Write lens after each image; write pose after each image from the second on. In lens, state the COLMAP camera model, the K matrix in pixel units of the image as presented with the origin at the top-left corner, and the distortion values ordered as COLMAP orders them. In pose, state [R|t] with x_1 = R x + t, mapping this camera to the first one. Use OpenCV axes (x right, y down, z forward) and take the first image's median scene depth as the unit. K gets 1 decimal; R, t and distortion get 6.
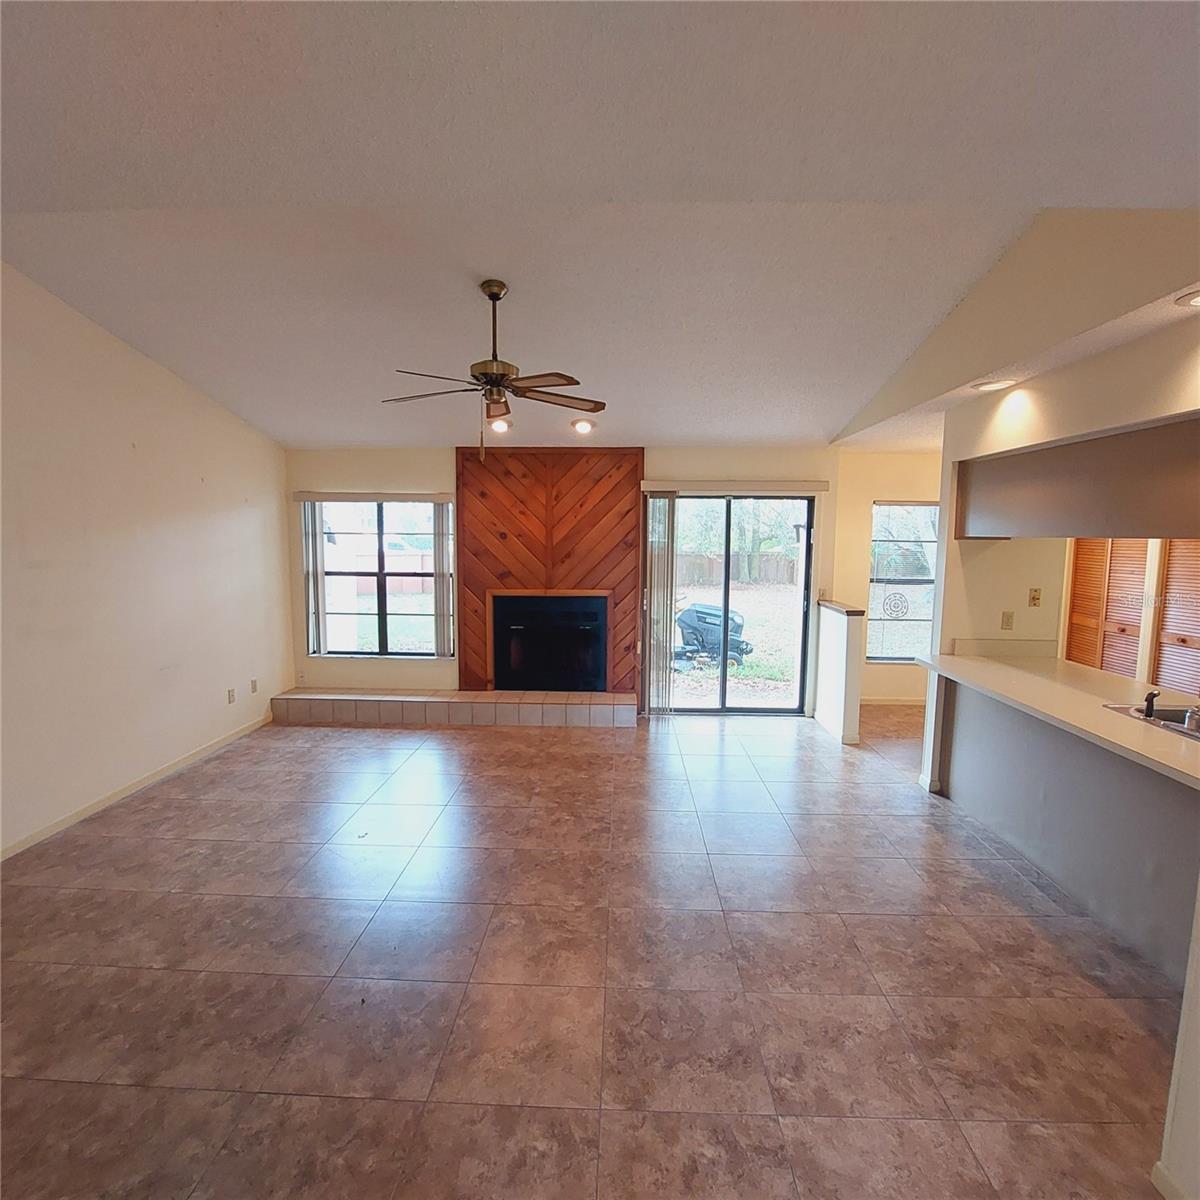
lens RADIAL K [[637.0, 0, 600.2], [0, 637.0, 599.7], [0, 0, 1]] dist [-0.013190, -0.002621]
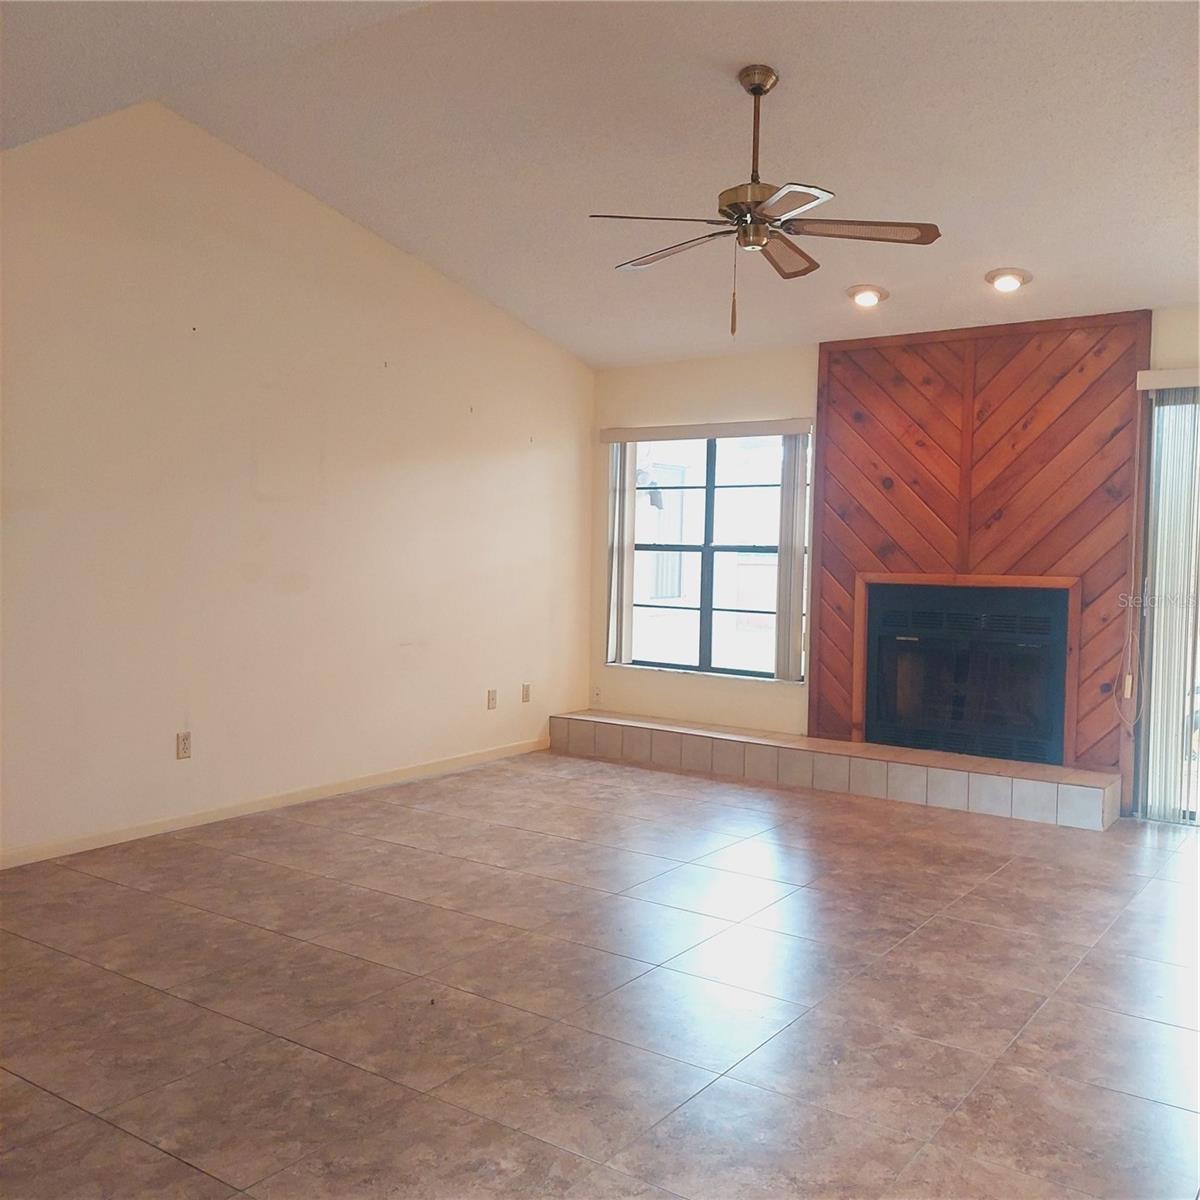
lens RADIAL K [[1139.9, 0, 600.1], [0, 1139.9, 600.3], [0, 0, 1]] dist [0.056393, 0.000000]
pose [[0.836865, 0.033140, -0.546406, 0.215213], [-0.063887, 0.997258, -0.037363, 0.067347], [0.543669, 0.066176, 0.836687, -0.043778]]
